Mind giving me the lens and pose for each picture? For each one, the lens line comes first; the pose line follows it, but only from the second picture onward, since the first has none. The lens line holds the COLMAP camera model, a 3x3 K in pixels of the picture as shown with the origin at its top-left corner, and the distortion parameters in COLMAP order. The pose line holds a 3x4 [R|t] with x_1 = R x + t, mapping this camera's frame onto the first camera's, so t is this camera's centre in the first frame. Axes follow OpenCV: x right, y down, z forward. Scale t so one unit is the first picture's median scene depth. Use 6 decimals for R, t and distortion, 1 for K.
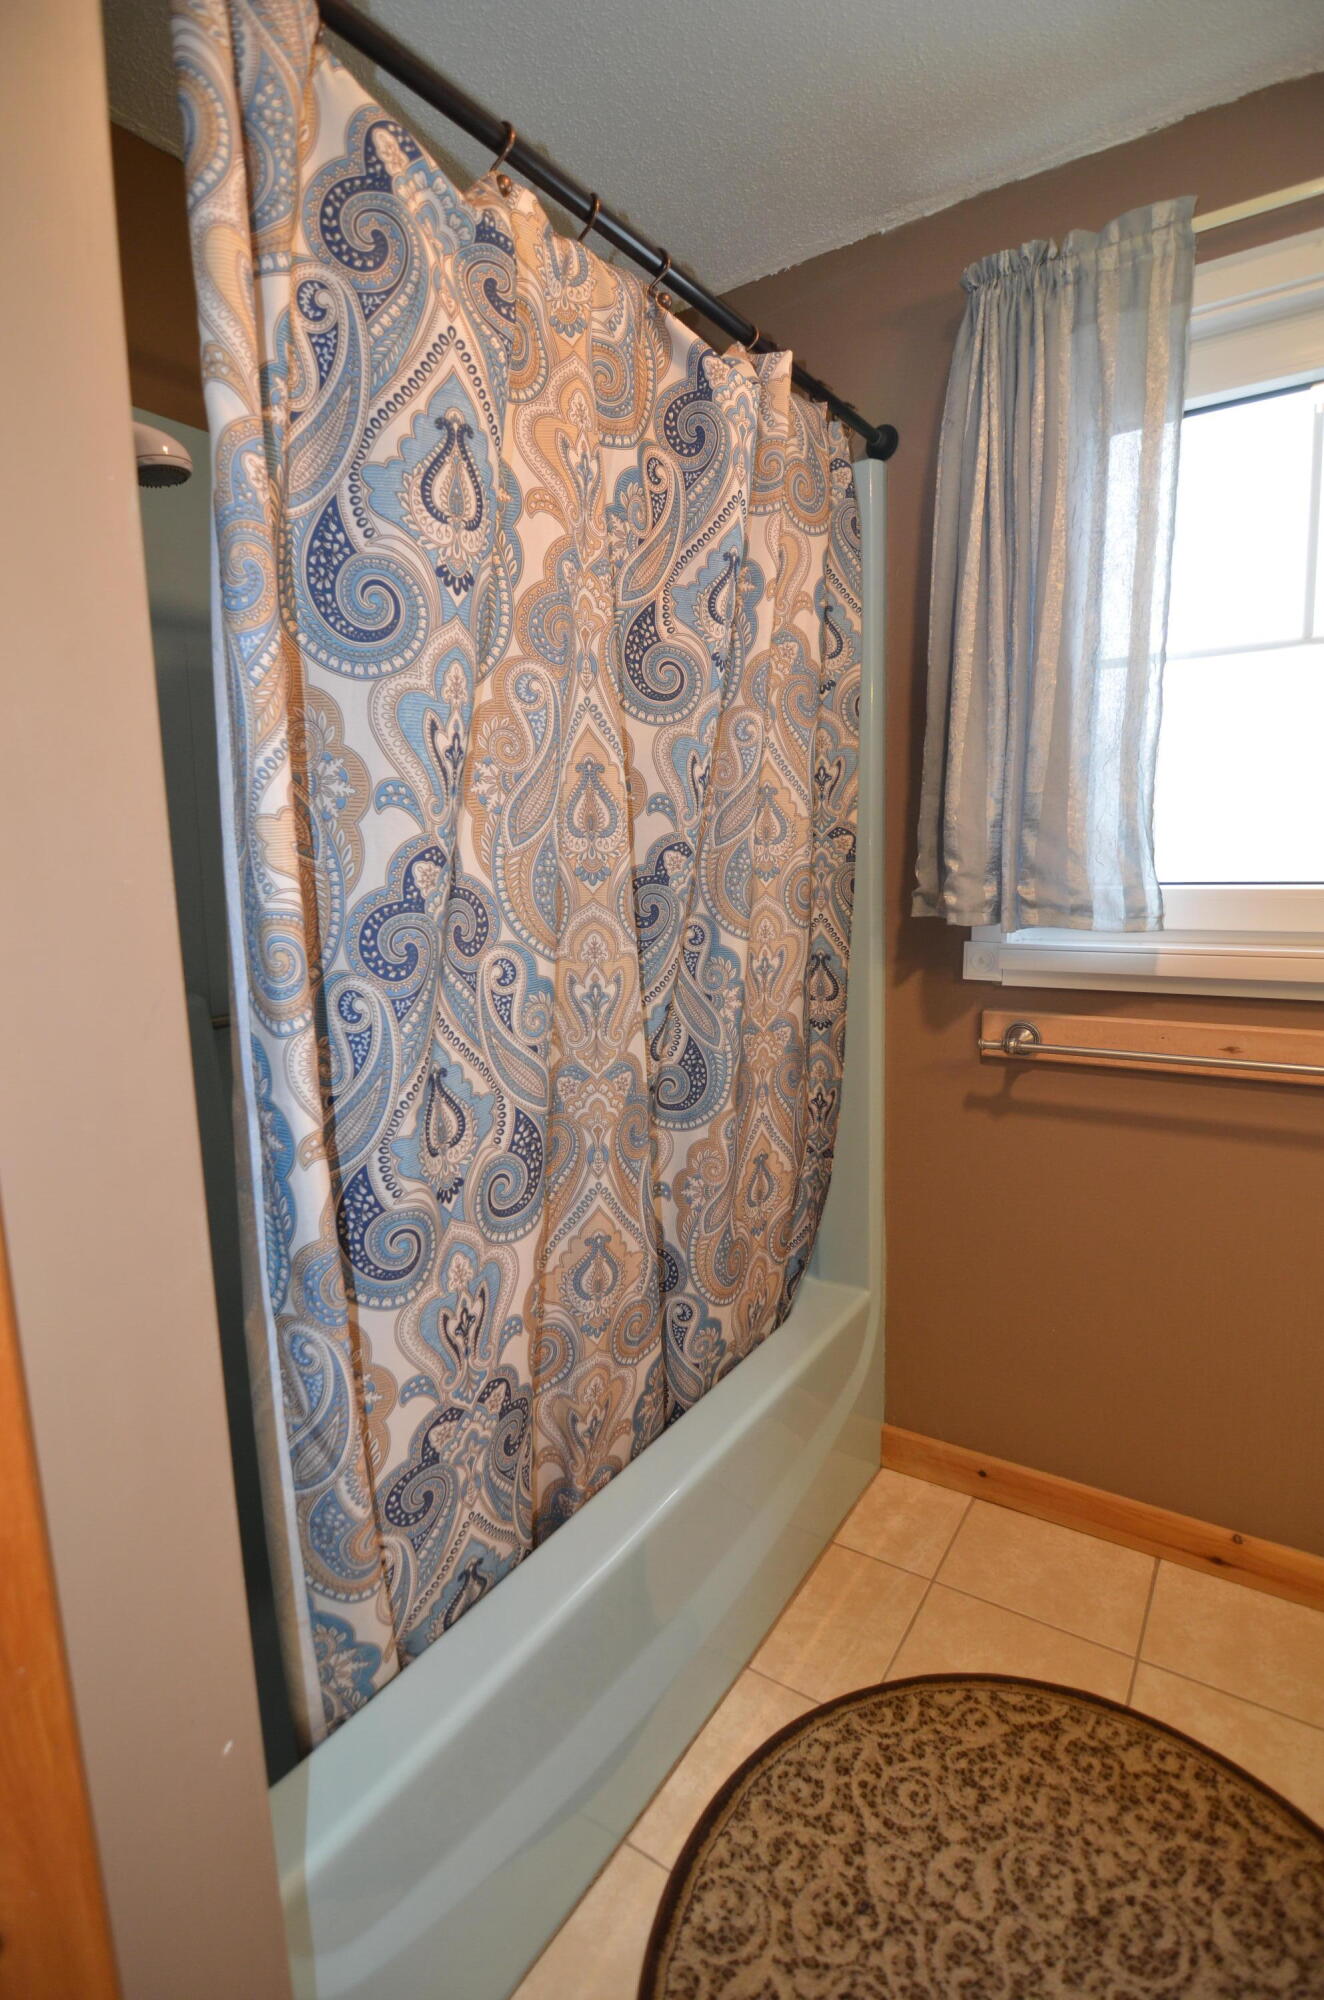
lens RADIAL K [[958.8, 0, 664.8], [0, 958.8, 992.8], [0, 0, 1]] dist [-0.011006, -0.006943]
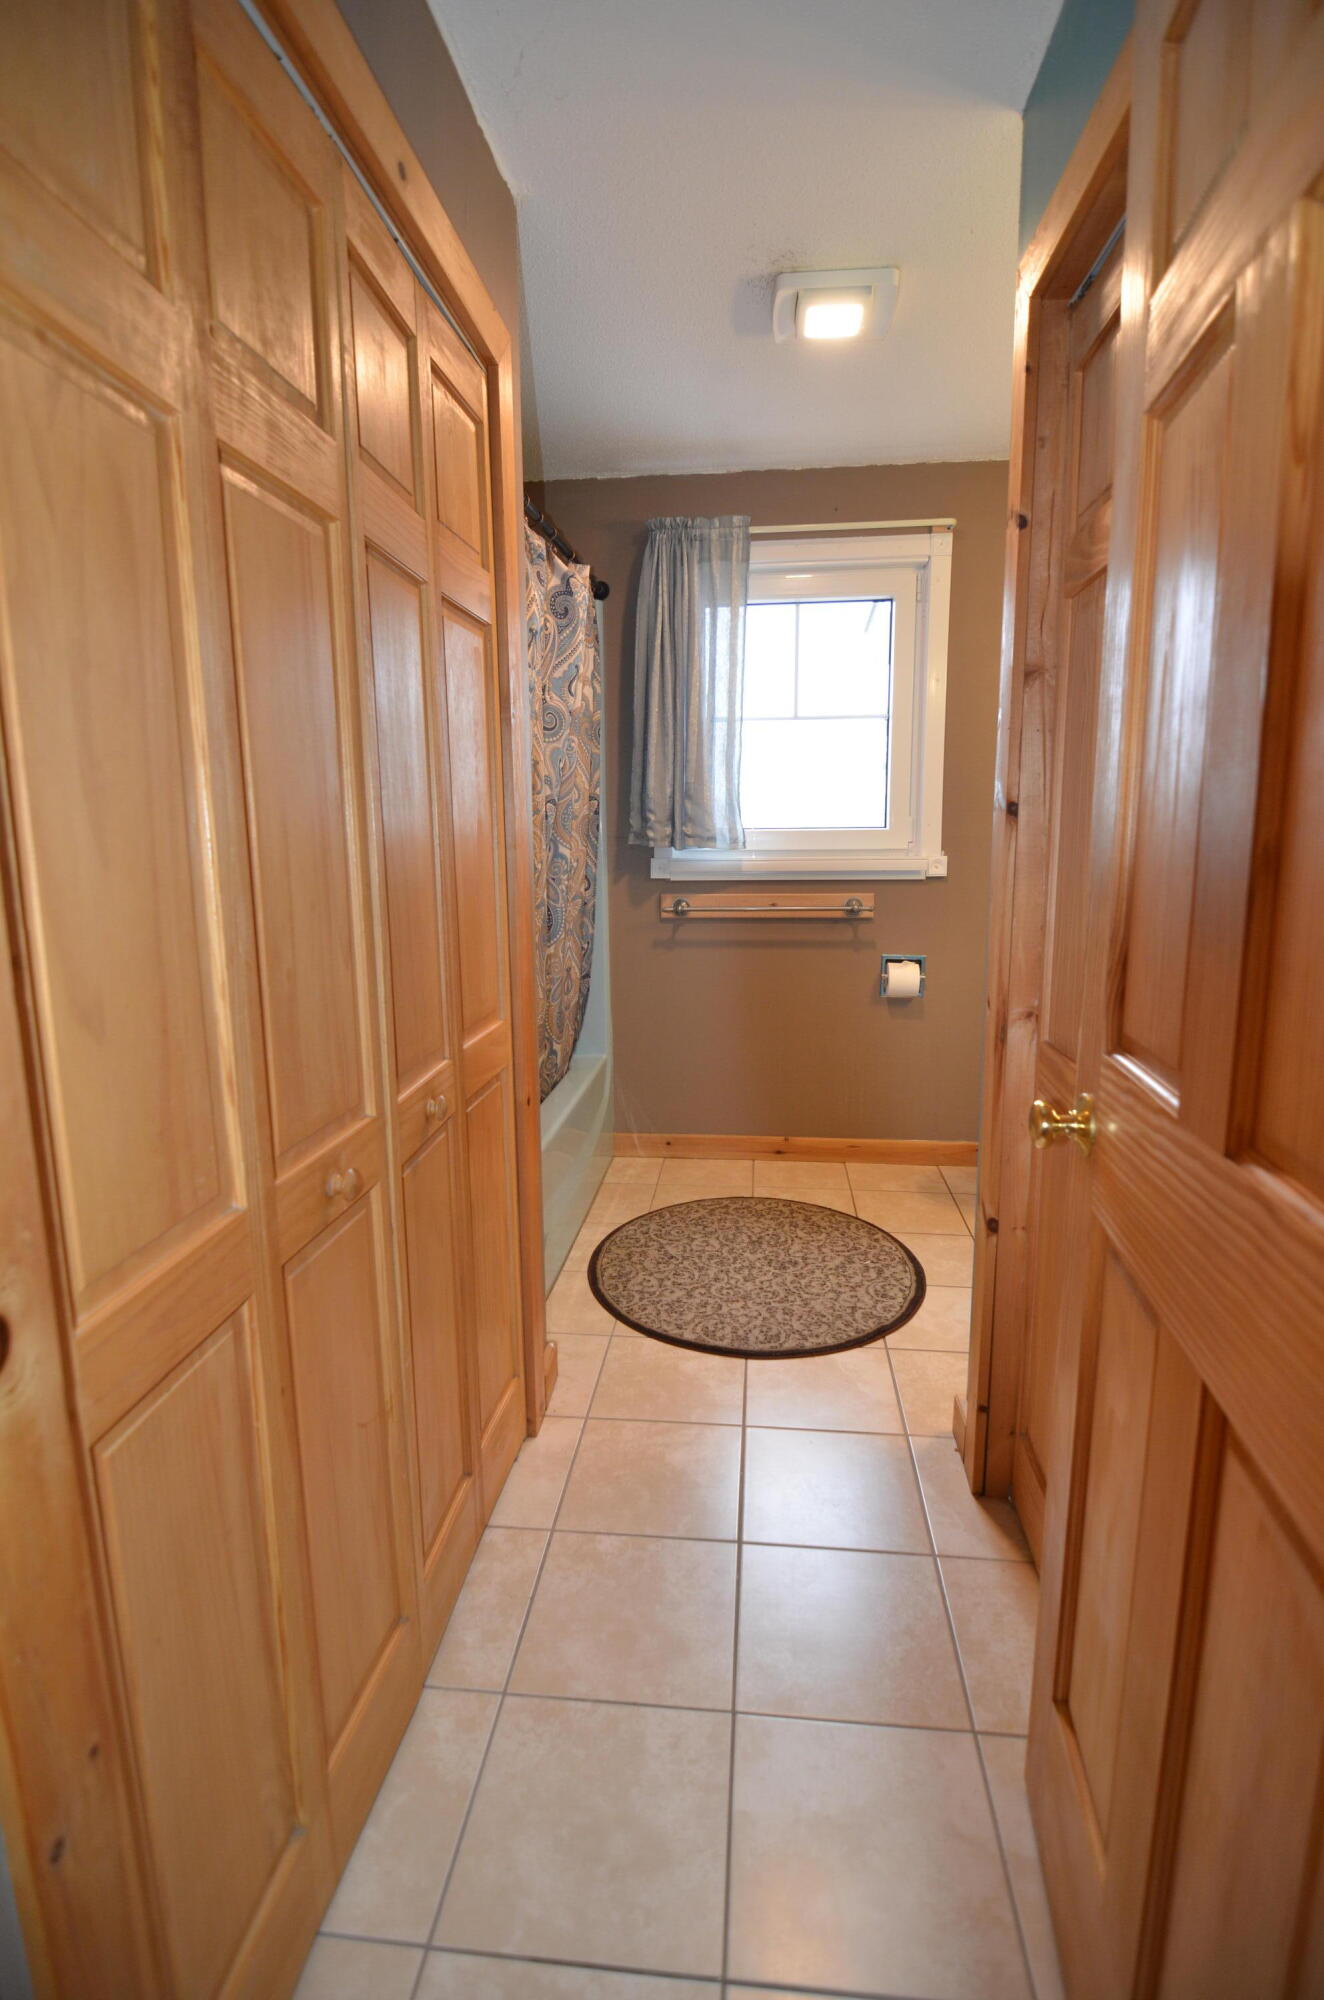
lens RADIAL K [[958.8, 0, 661.3], [0, 958.8, 998.2], [0, 0, 1]] dist [-0.011006, -0.006943]
pose [[0.886873, -0.060436, 0.458042, -0.655483], [0.049041, 0.998121, 0.036742, 0.181960], [-0.459402, -0.010123, 0.888171, -0.833345]]
